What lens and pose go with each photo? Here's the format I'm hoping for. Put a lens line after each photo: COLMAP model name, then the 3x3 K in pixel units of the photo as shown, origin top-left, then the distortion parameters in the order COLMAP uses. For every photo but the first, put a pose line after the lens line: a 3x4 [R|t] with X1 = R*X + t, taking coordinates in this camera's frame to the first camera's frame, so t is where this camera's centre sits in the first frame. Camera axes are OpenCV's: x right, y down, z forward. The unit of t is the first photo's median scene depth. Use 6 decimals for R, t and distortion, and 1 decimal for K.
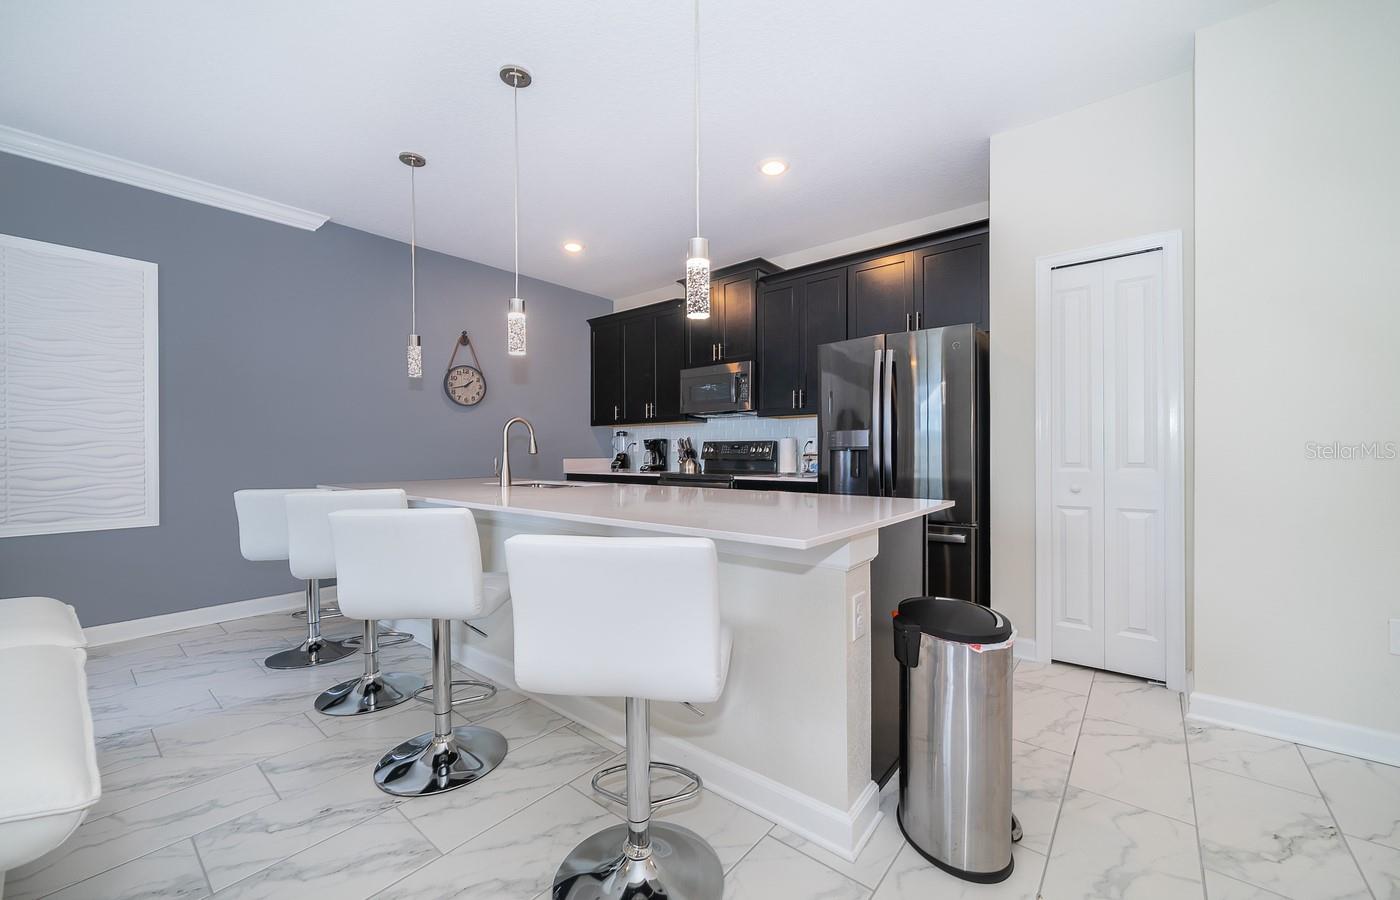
lens RADIAL K [[555.2, 0, 698.3], [0, 555.2, 437.4], [0, 0, 1]] dist [0.004599, 0.000981]
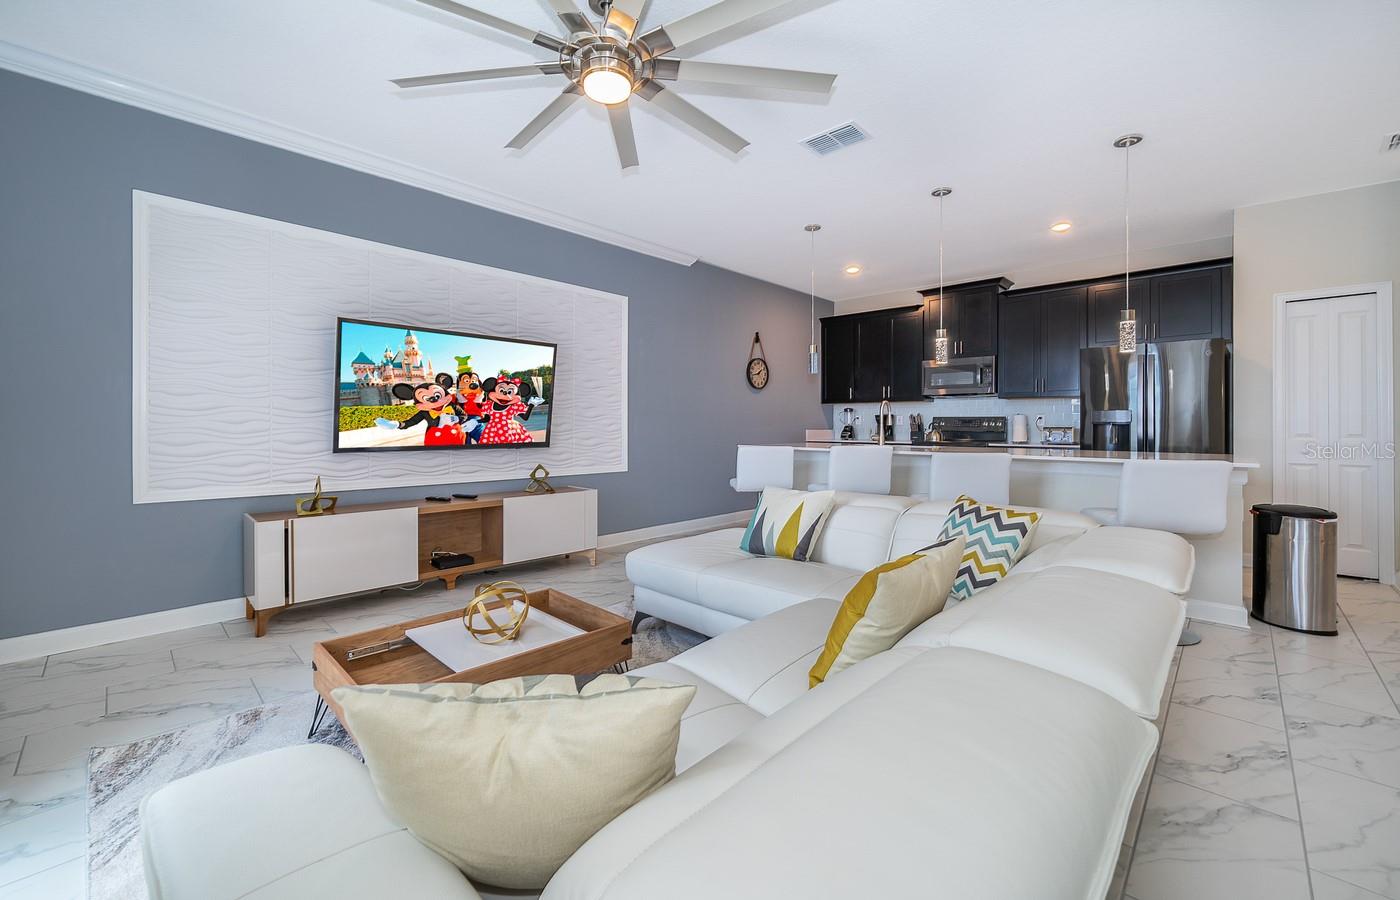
lens RADIAL K [[555.2, 0, 723.7], [0, 555.2, 408.6], [0, 0, 1]] dist [0.004599, 0.000981]
pose [[0.997504, 0.005423, -0.070395, -0.409405], [-0.005685, 0.999978, -0.003534, -0.004673], [0.070374, 0.003925, 0.997513, -0.319041]]
